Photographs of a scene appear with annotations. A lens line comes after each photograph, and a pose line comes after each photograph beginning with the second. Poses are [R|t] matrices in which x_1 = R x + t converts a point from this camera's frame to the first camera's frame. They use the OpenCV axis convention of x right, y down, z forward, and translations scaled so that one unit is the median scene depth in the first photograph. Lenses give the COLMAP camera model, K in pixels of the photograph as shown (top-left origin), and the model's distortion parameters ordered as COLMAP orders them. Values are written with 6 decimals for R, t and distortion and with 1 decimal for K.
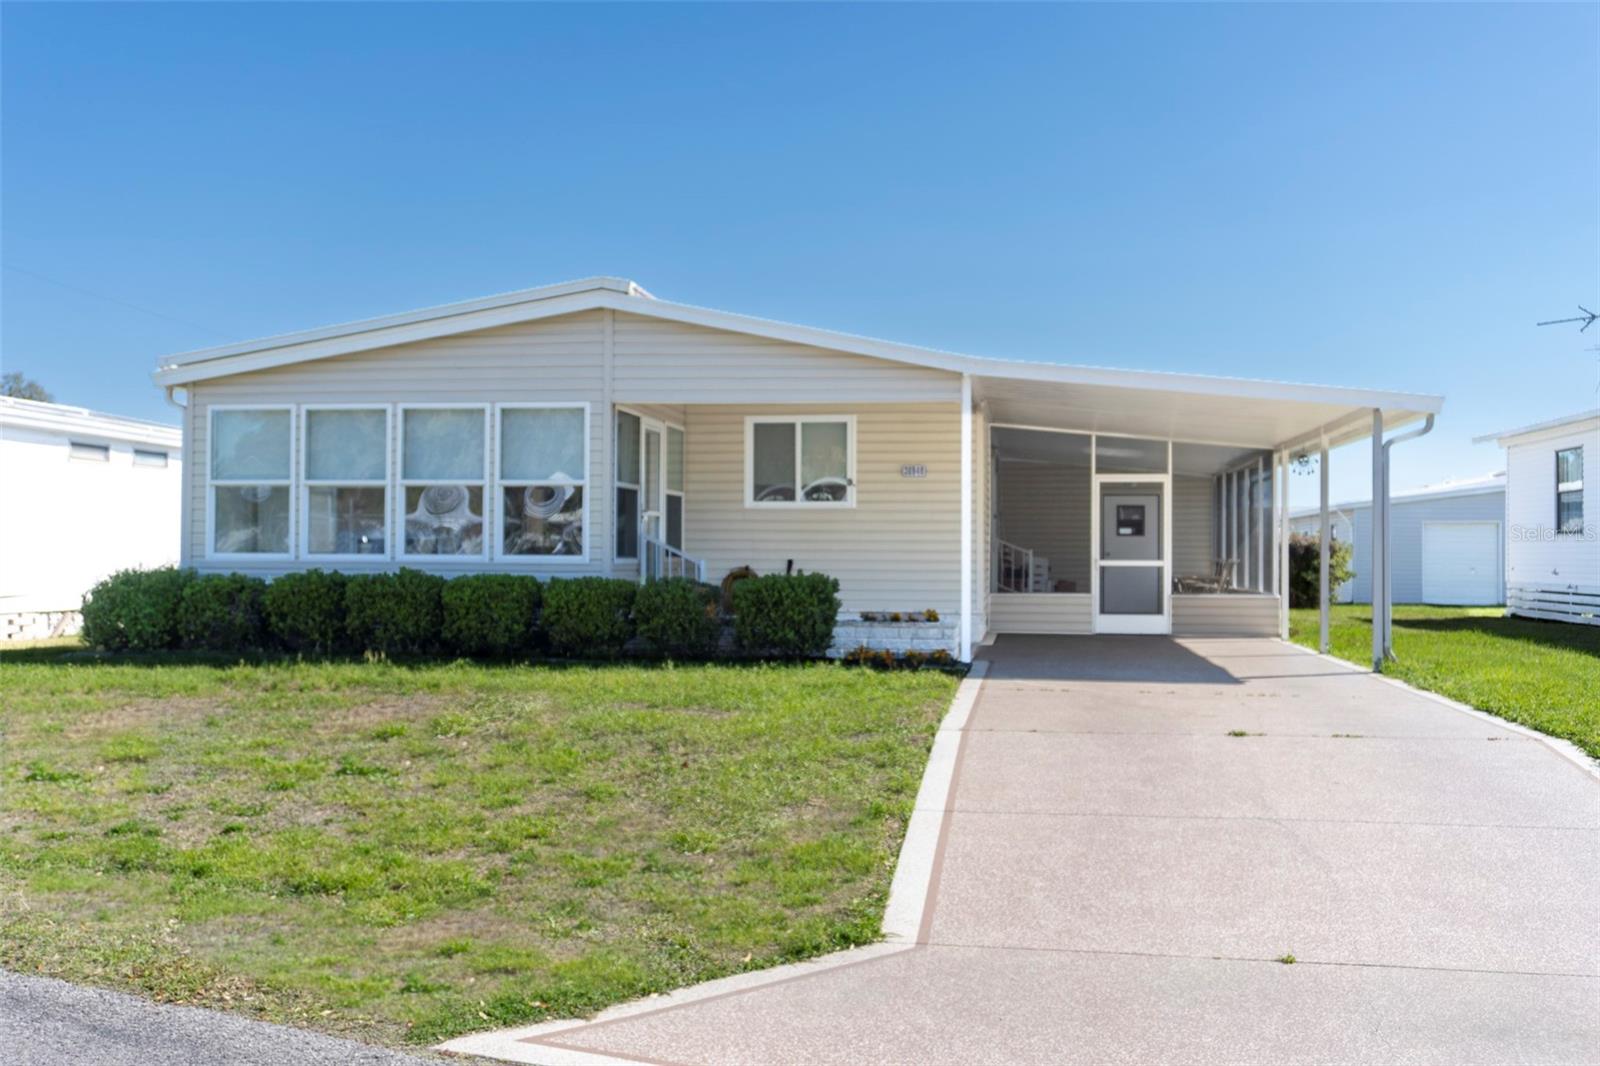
lens RADIAL K [[1487.5, 0, 812.5], [0, 1487.5, 527.6], [0, 0, 1]] dist [0.030194, 0.000000]
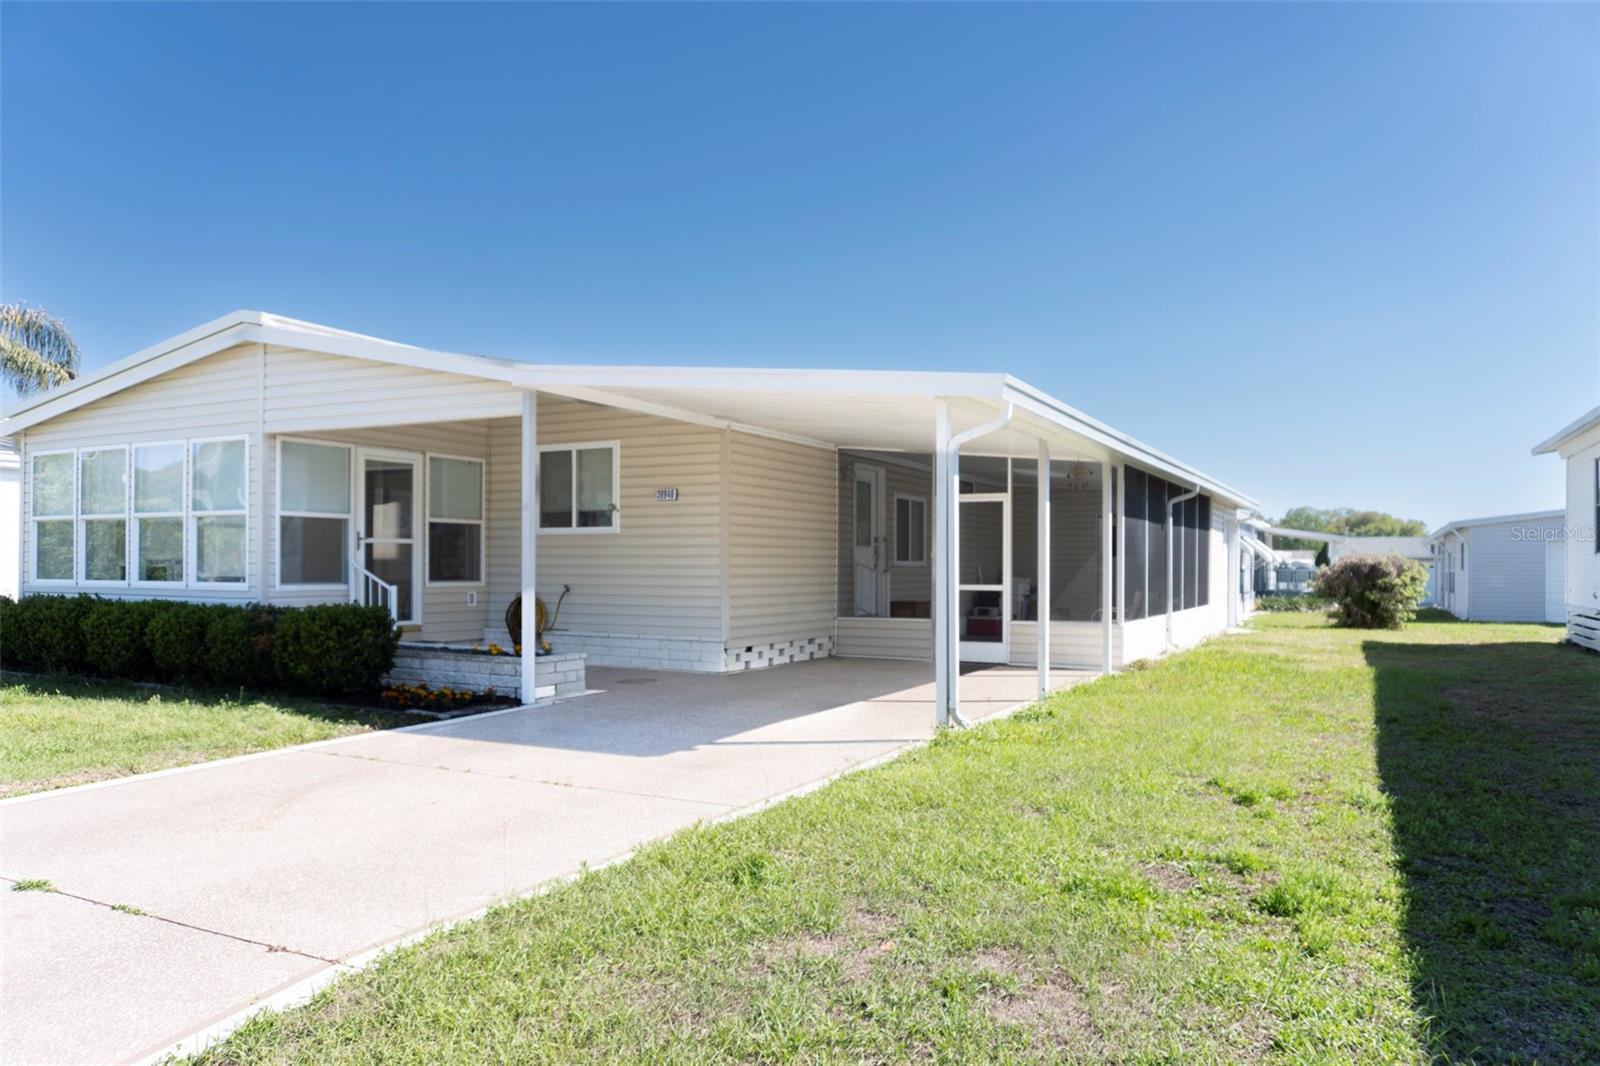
lens RADIAL K [[1084.2, 0, 797.1], [0, 1084.2, 565.9], [0, 0, 1]] dist [-0.022298, 0.005276]
pose [[0.941862, -0.003308, -0.335985, 0.382020], [0.008293, 0.999876, 0.013404, 0.000038], [0.335899, -0.015411, 0.941772, 0.351609]]
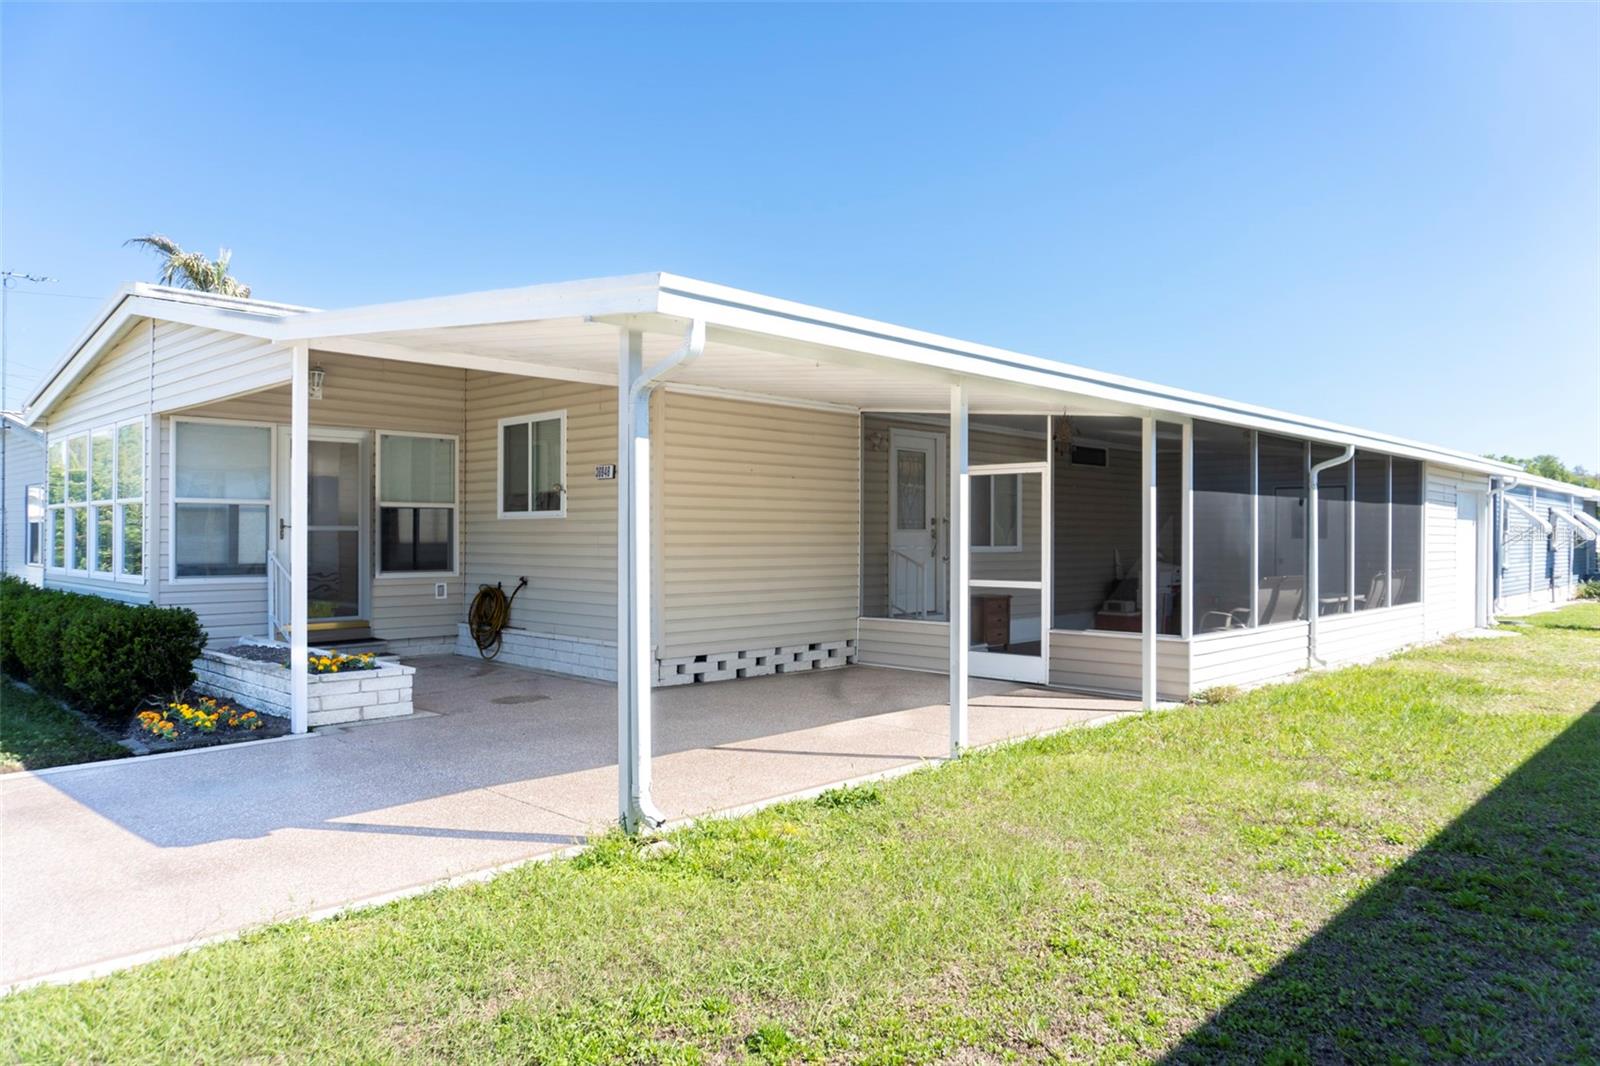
lens RADIAL K [[1084.2, 0, 817.0], [0, 1084.2, 526.4], [0, 0, 1]] dist [-0.022298, 0.005276]
pose [[0.819737, -0.009948, -0.572653, 0.497931], [0.012676, 0.999919, 0.000775, -0.006943], [0.572599, -0.007894, 0.819797, 0.567670]]
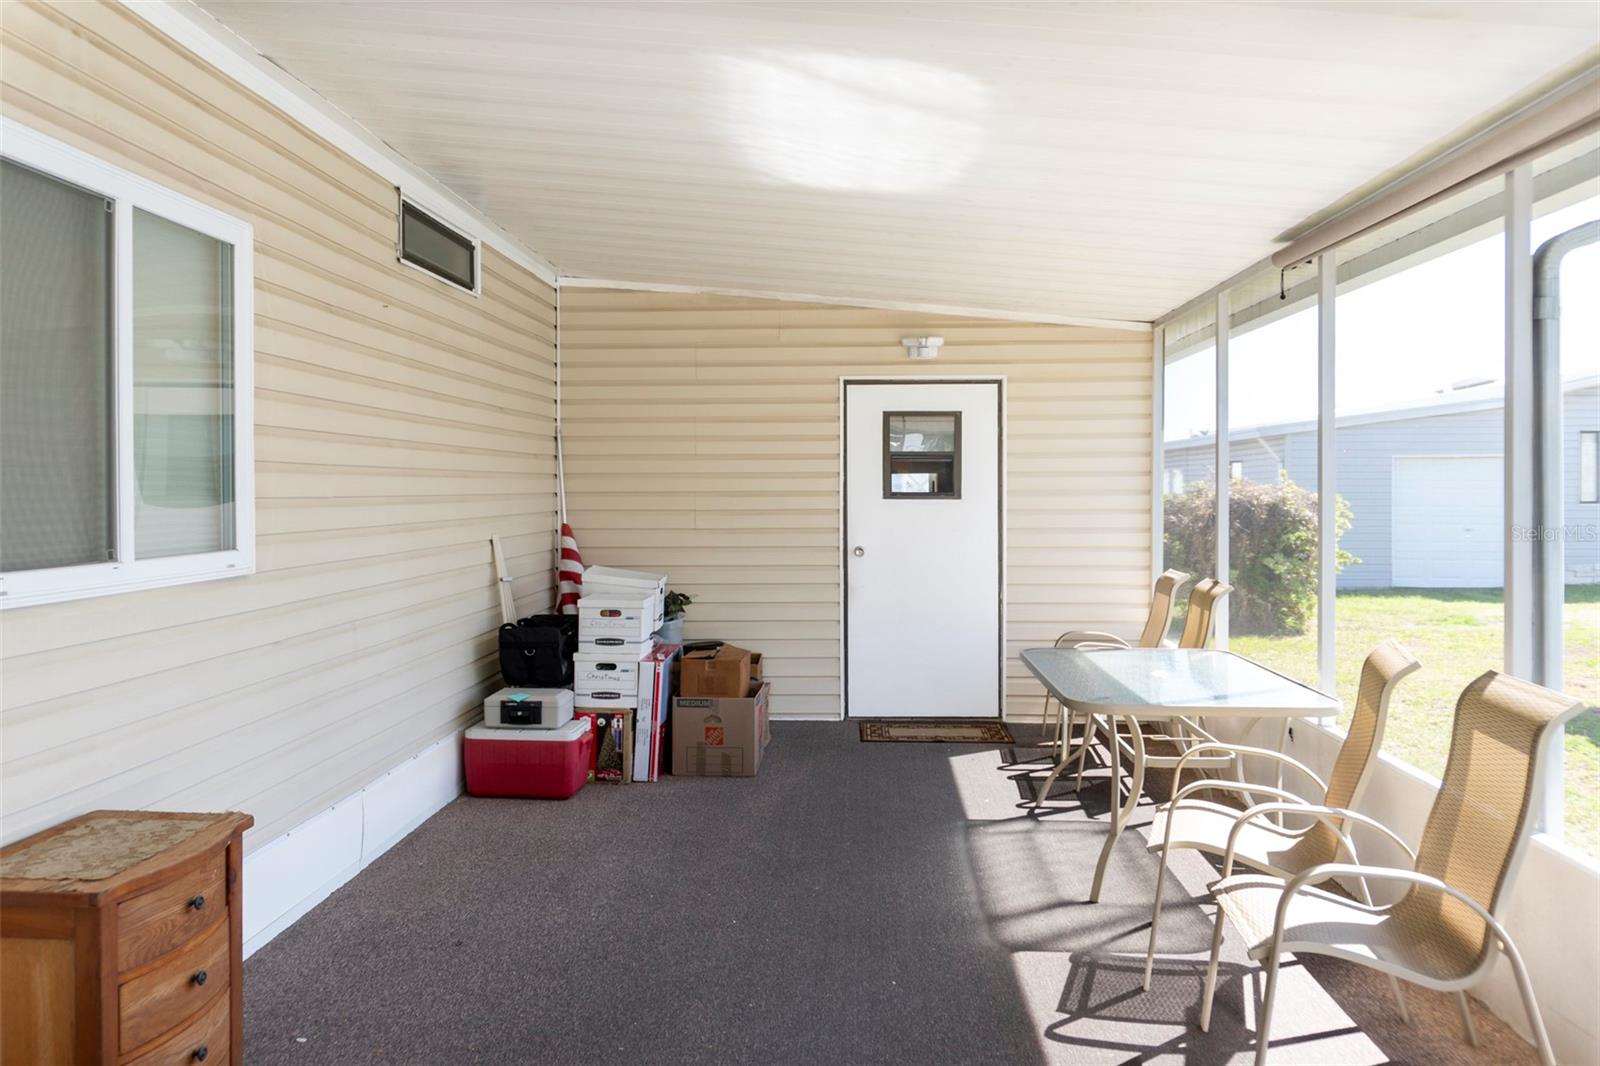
lens RADIAL K [[1239.0, 0, 797.5], [0, 1239.0, 494.4], [0, 0, 1]] dist [-0.010758, -0.001805]
pose [[0.995215, -0.010888, 0.097102, 0.237535], [0.008638, 0.999685, 0.023565, -0.004073], [-0.097328, -0.022614, 0.994995, 1.084301]]
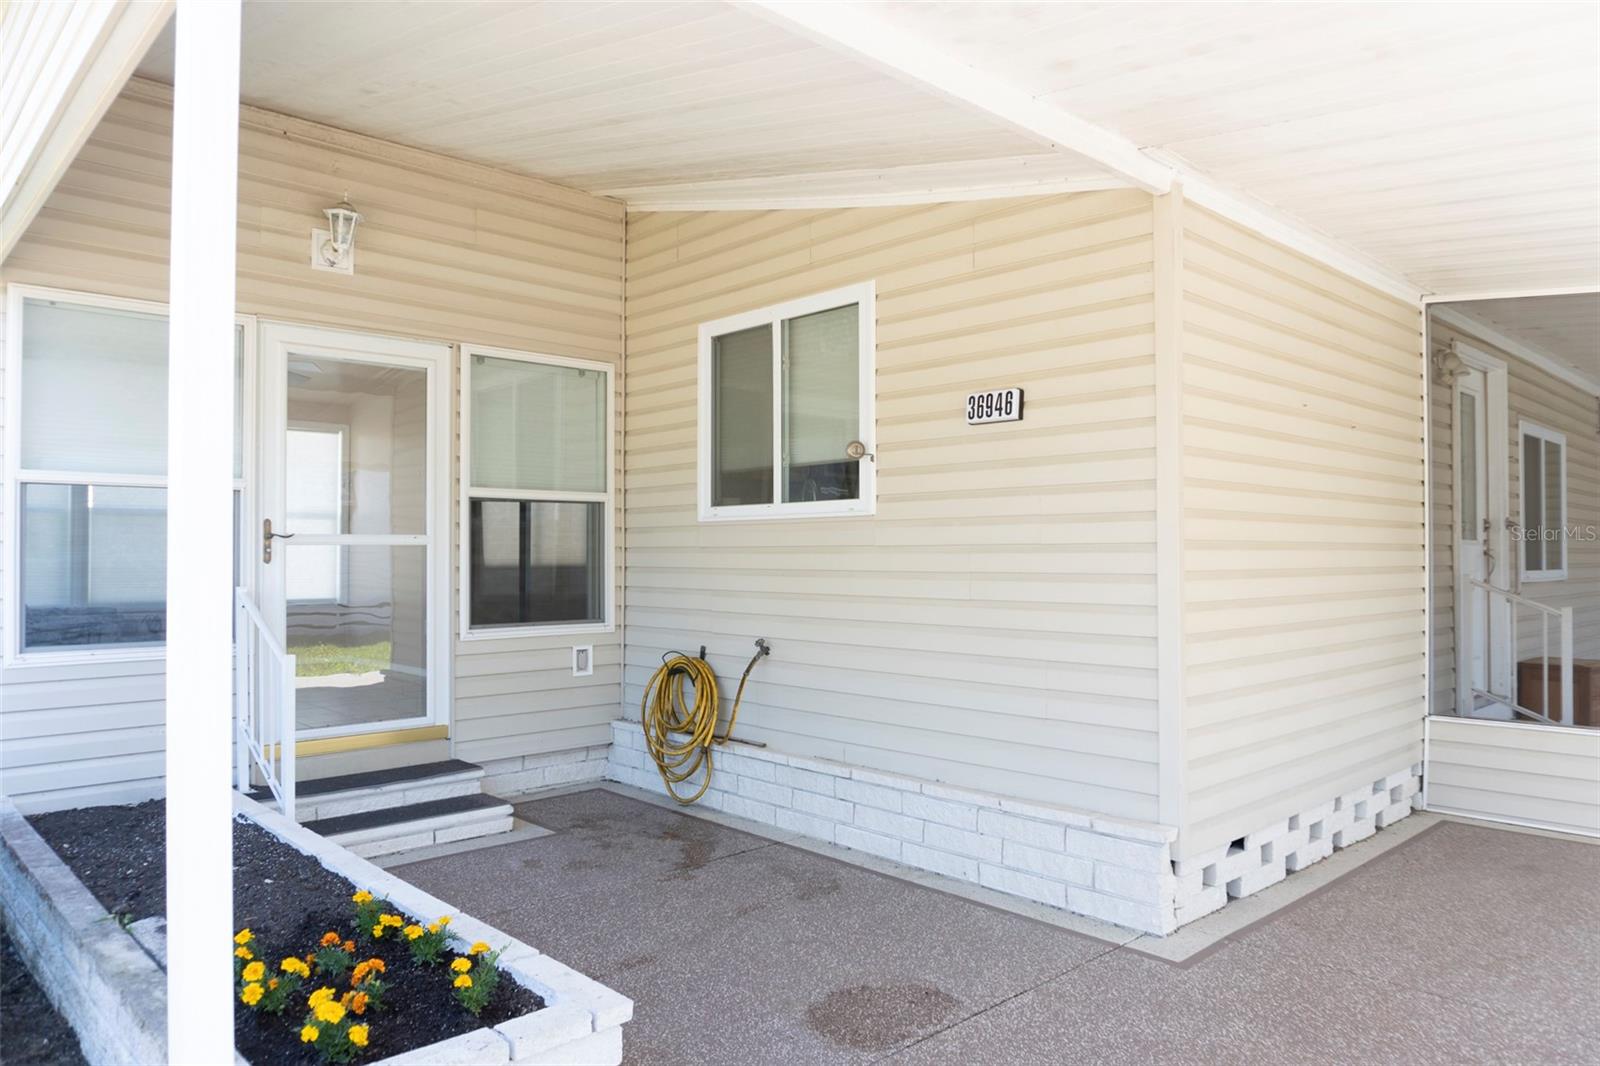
lens RADIAL K [[1084.2, 0, 826.2], [0, 1084.2, 533.6], [0, 0, 1]] dist [-0.022298, 0.005276]
pose [[0.797570, -0.018842, -0.602933, 0.189235], [0.016173, 0.999821, -0.009852, -0.005604], [0.603010, -0.001894, 0.797731, 0.756826]]
